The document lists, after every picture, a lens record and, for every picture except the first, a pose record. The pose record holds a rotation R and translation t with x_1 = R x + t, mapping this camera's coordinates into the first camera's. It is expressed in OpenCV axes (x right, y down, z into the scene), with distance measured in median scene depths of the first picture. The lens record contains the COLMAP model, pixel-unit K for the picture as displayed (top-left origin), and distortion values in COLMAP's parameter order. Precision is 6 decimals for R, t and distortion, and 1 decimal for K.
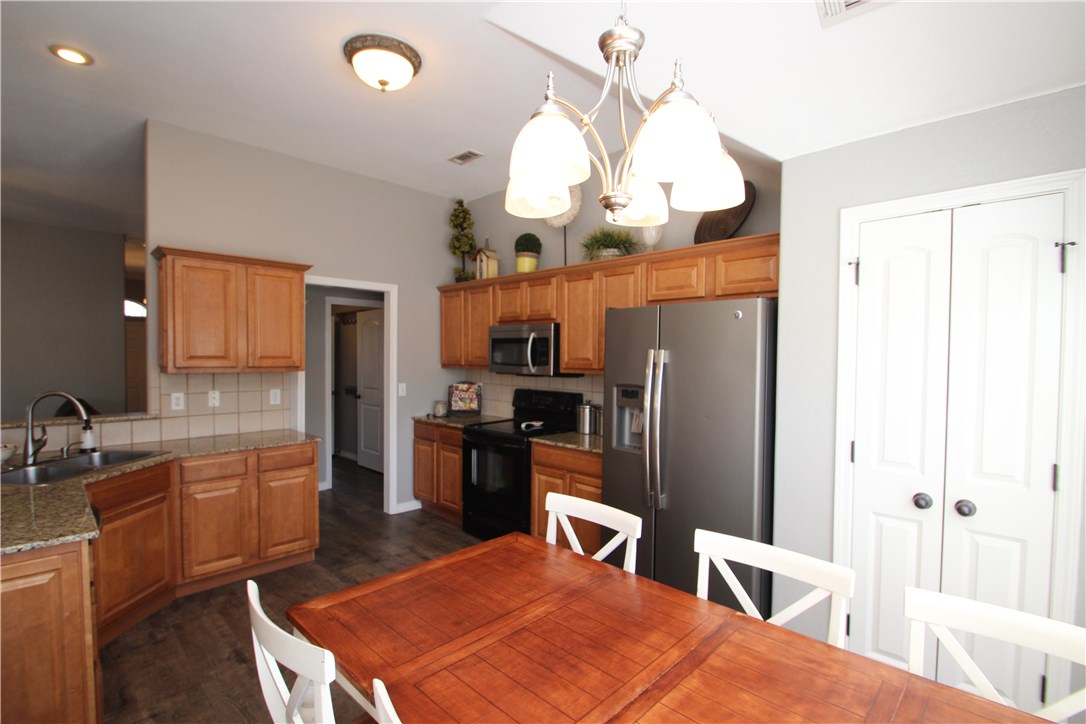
lens RADIAL K [[505.3, 0, 534.9], [0, 505.3, 368.2], [0, 0, 1]] dist [-0.004268, -0.004940]
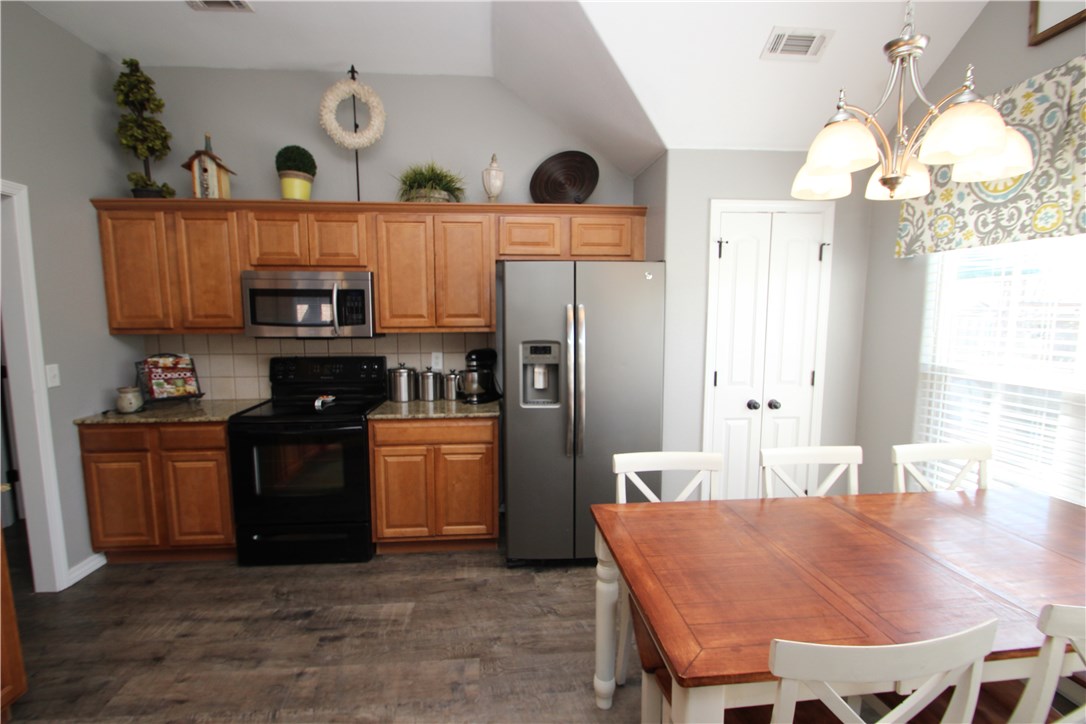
lens RADIAL K [[505.3, 0, 537.2], [0, 505.3, 365.1], [0, 0, 1]] dist [-0.004268, -0.004940]
pose [[0.640226, -0.090578, 0.762828, -0.438856], [0.026128, 0.995017, 0.096219, -0.011645], [-0.767742, -0.041671, 0.639403, 0.283239]]
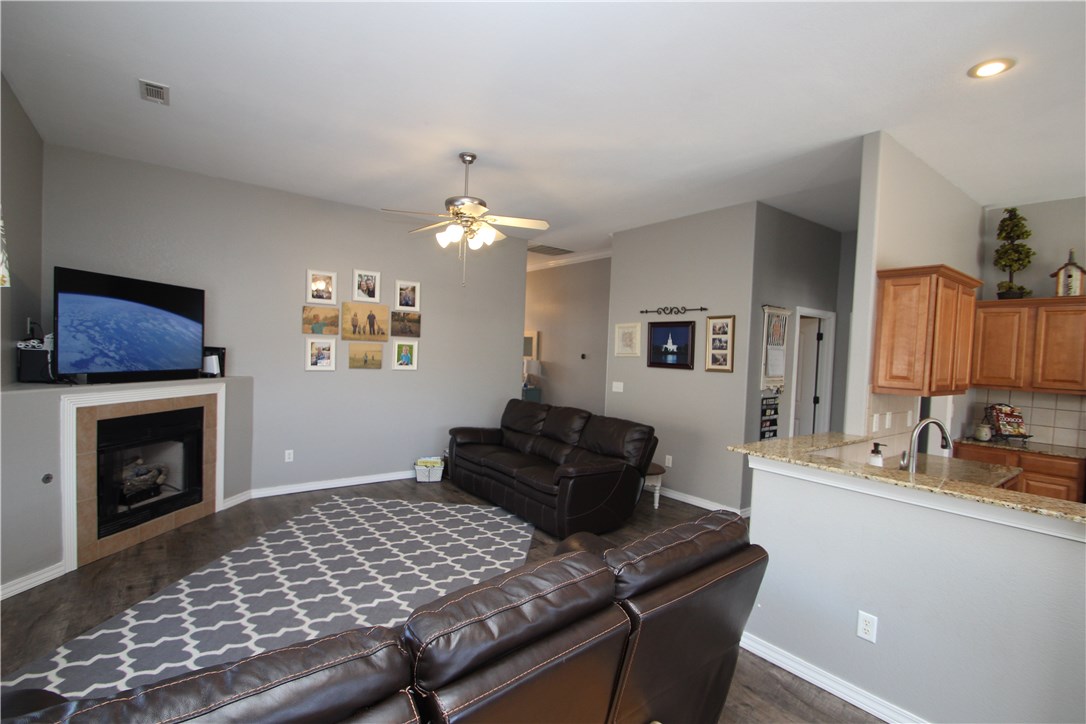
lens RADIAL K [[505.3, 0, 534.7], [0, 505.3, 371.1], [0, 0, 1]] dist [-0.004268, -0.004940]
pose [[0.989903, 0.036581, -0.136948, -1.164153], [-0.034202, 0.999221, 0.019683, -0.029775], [0.137561, -0.014801, 0.990383, -0.047564]]
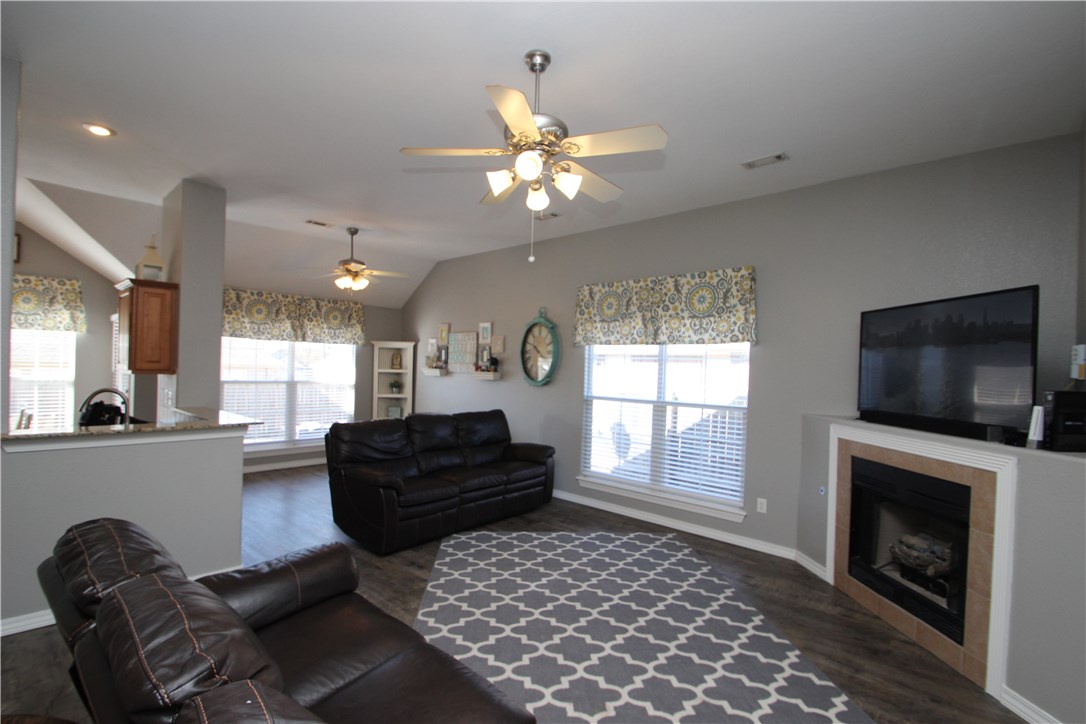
lens RADIAL K [[505.3, 0, 521.5], [0, 505.3, 359.3], [0, 0, 1]] dist [-0.004268, -0.004940]
pose [[-0.999122, -0.035447, -0.022315, -1.441252], [-0.035680, 0.999312, 0.010167, -0.060101], [0.021939, 0.010954, -0.999699, 1.689906]]
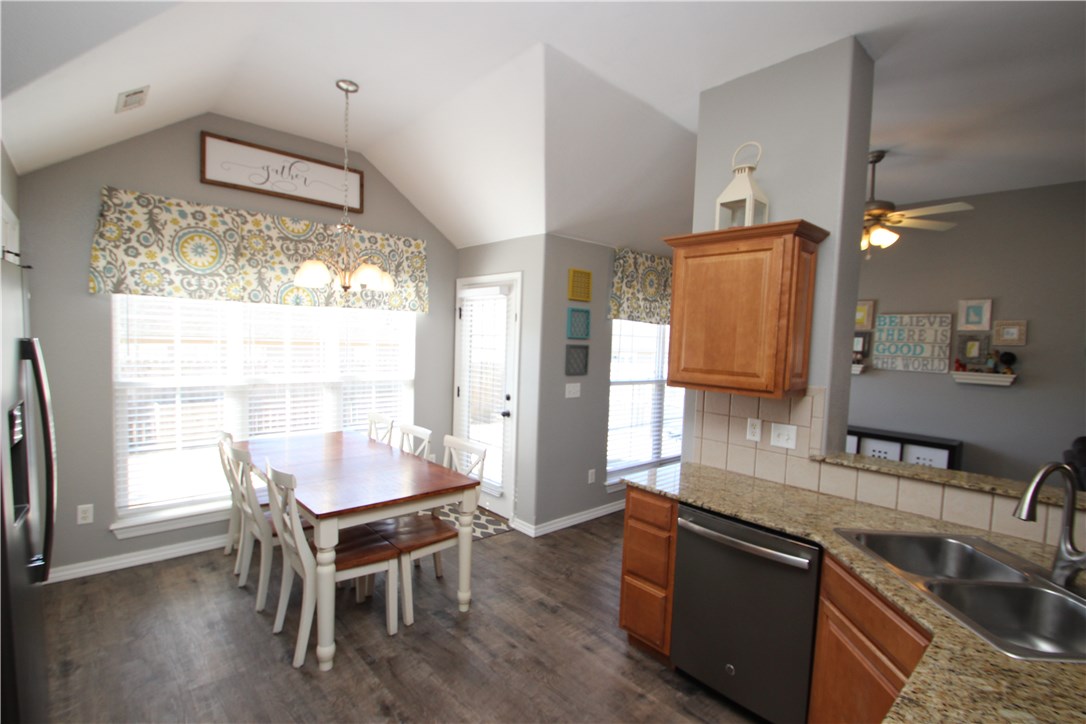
lens RADIAL K [[505.3, 0, 523.1], [0, 505.3, 366.2], [0, 0, 1]] dist [-0.004268, -0.004940]
pose [[-0.996977, -0.047268, 0.061664, -0.296021], [-0.042136, 0.995740, 0.082014, -0.060811], [-0.065278, 0.079168, -0.994722, 1.164982]]
